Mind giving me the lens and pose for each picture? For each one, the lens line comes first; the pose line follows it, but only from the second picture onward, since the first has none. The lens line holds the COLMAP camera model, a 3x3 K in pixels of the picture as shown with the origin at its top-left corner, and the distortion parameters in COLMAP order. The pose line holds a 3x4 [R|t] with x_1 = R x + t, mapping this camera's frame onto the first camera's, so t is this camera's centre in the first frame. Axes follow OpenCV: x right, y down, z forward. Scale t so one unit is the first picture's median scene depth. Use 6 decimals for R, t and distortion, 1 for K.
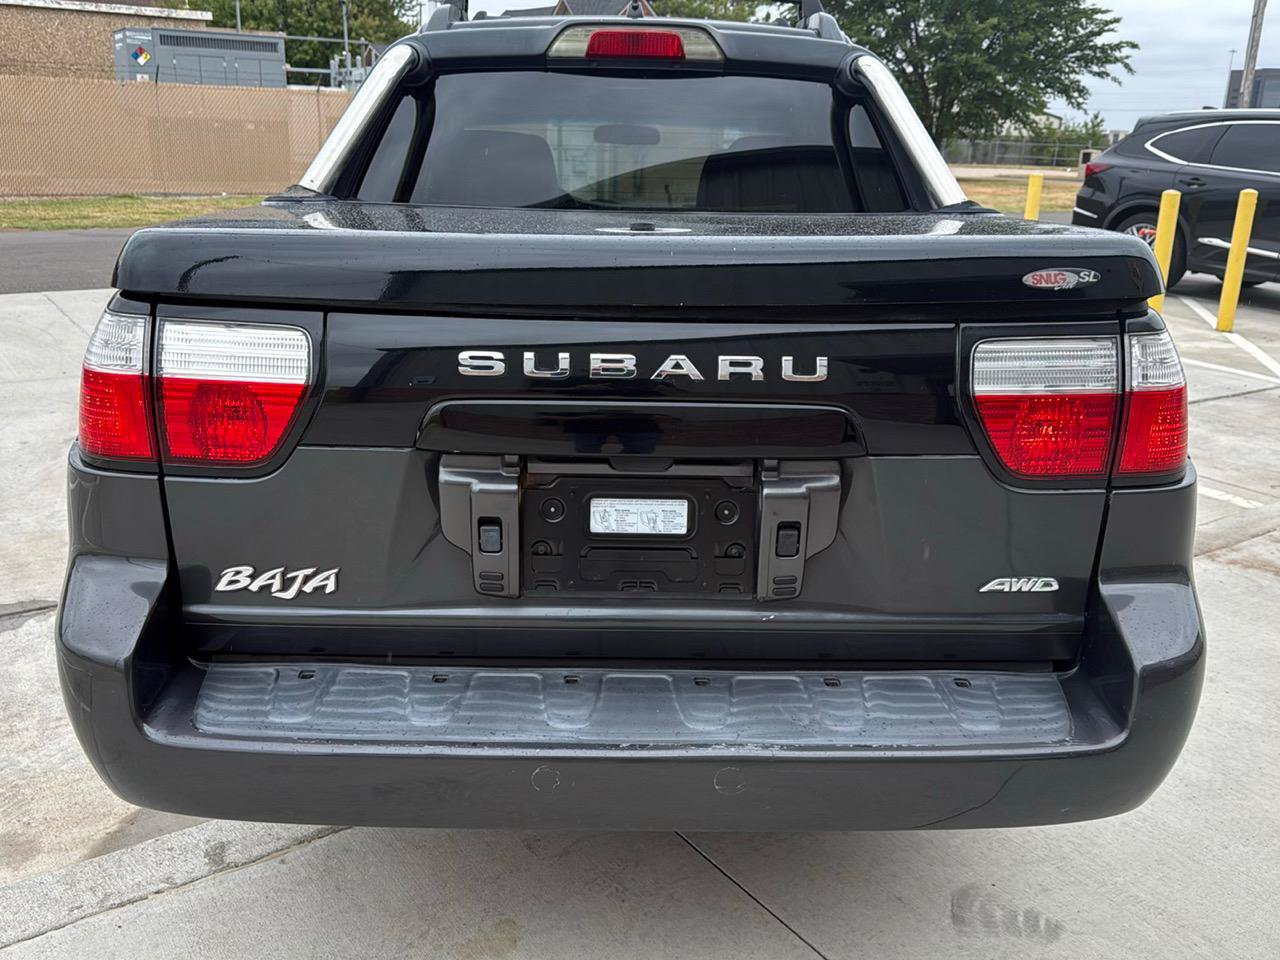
lens RADIAL K [[1144.3, 0, 640.0], [0, 1144.3, 480.0], [0, 0, 1]] dist [0.166084, -0.321512]
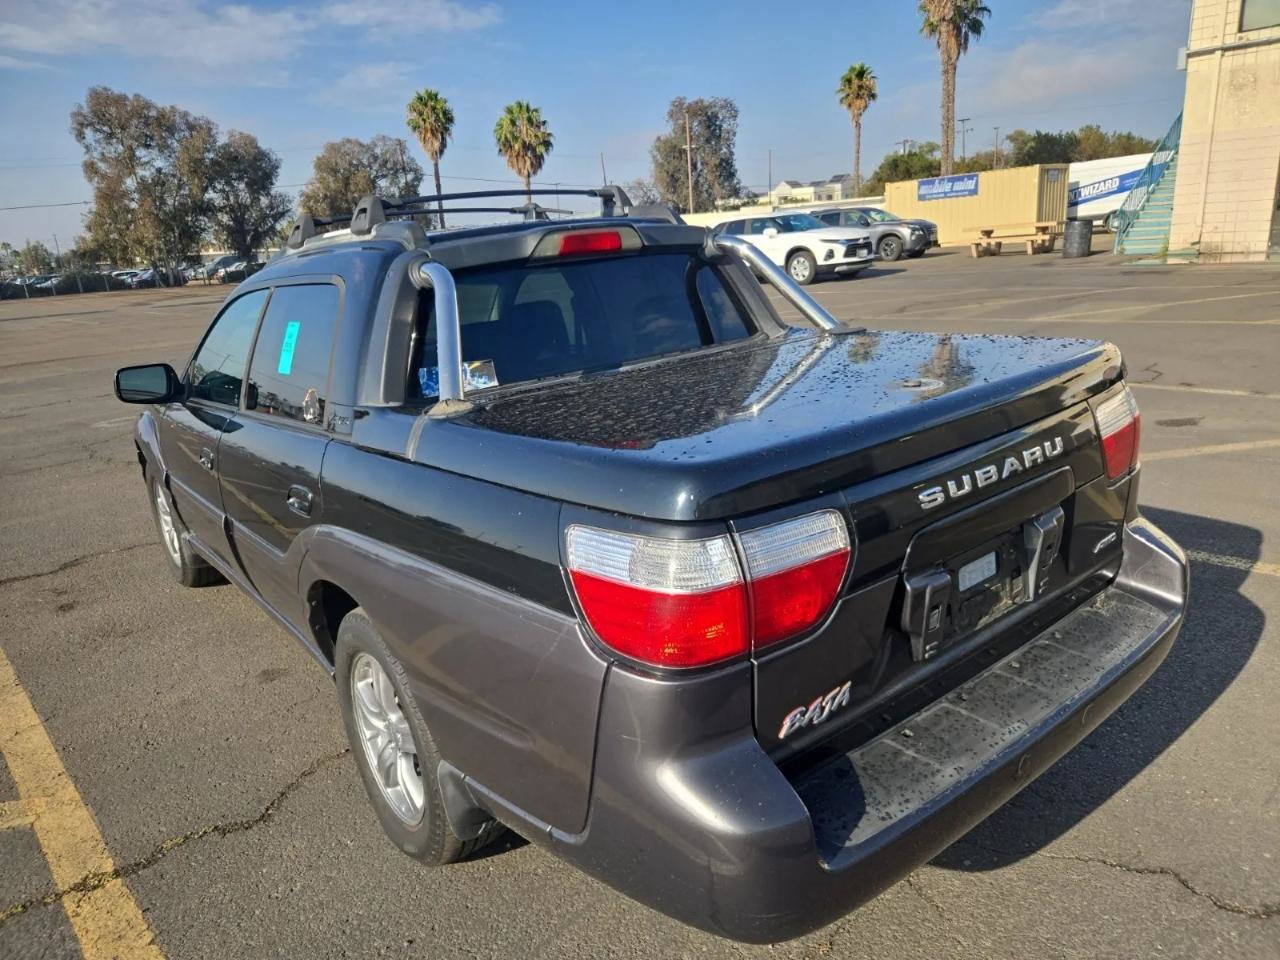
lens RADIAL K [[861.5, 0, 645.3], [0, 861.5, 474.0], [0, 0, 1]] dist [0.075370, -0.062366]
pose [[0.789185, -0.248882, 0.561467, -0.952343], [0.264514, 0.962813, 0.054993, -0.267392], [-0.554274, 0.105116, 0.825670, 0.314229]]
